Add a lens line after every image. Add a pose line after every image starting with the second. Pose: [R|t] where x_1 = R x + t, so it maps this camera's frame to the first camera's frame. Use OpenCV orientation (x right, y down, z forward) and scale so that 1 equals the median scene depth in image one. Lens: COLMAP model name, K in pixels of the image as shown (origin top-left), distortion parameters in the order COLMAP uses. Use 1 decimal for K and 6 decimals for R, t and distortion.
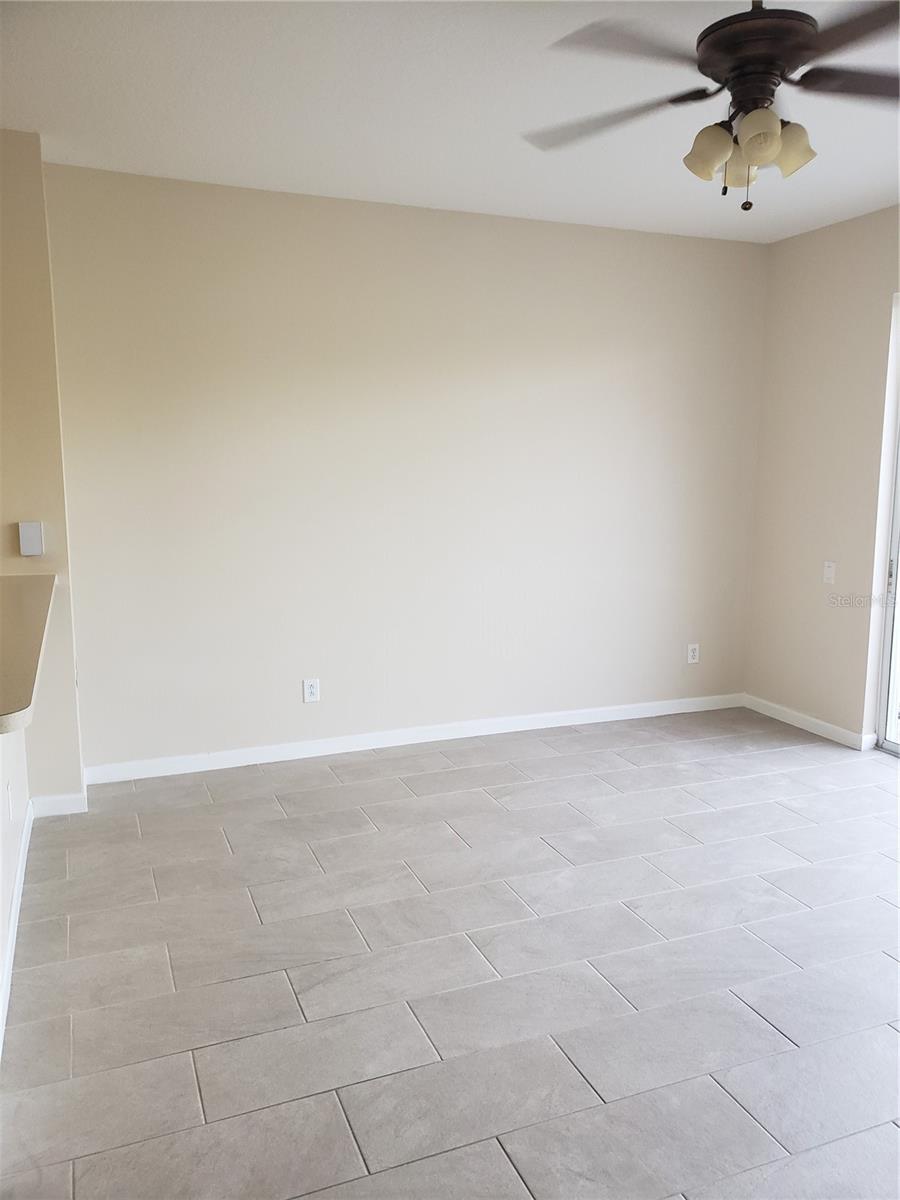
lens RADIAL K [[926.1, 0, 452.8], [0, 926.1, 588.6], [0, 0, 1]] dist [0.010762, 0.002975]
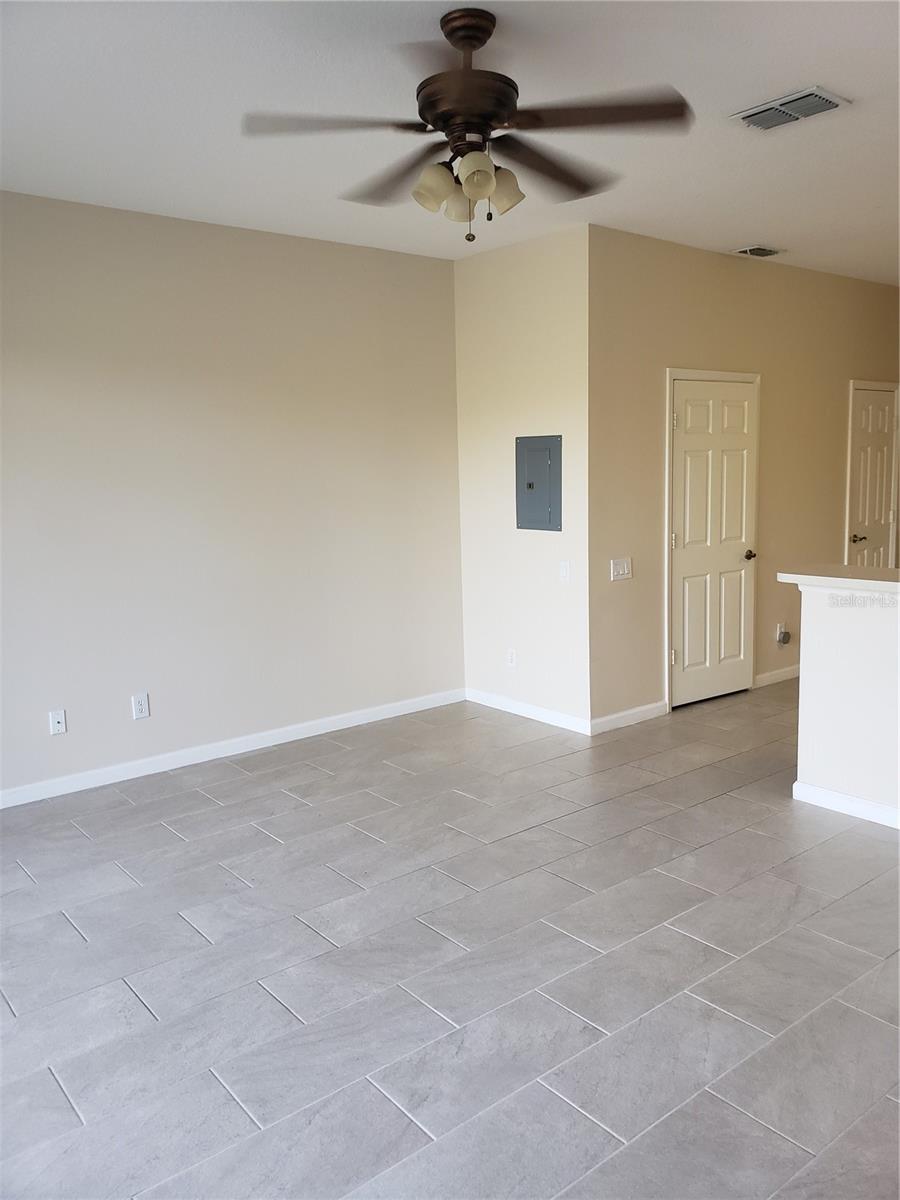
lens RADIAL K [[938.1, 0, 451.4], [0, 938.1, 582.8], [0, 0, 1]] dist [0.018365, 0.000966]
pose [[-0.956949, 0.055745, -0.284854, 0.608078], [-0.018369, 0.967786, 0.251103, -0.260035], [0.289675, 0.245525, -0.925098, 1.914274]]
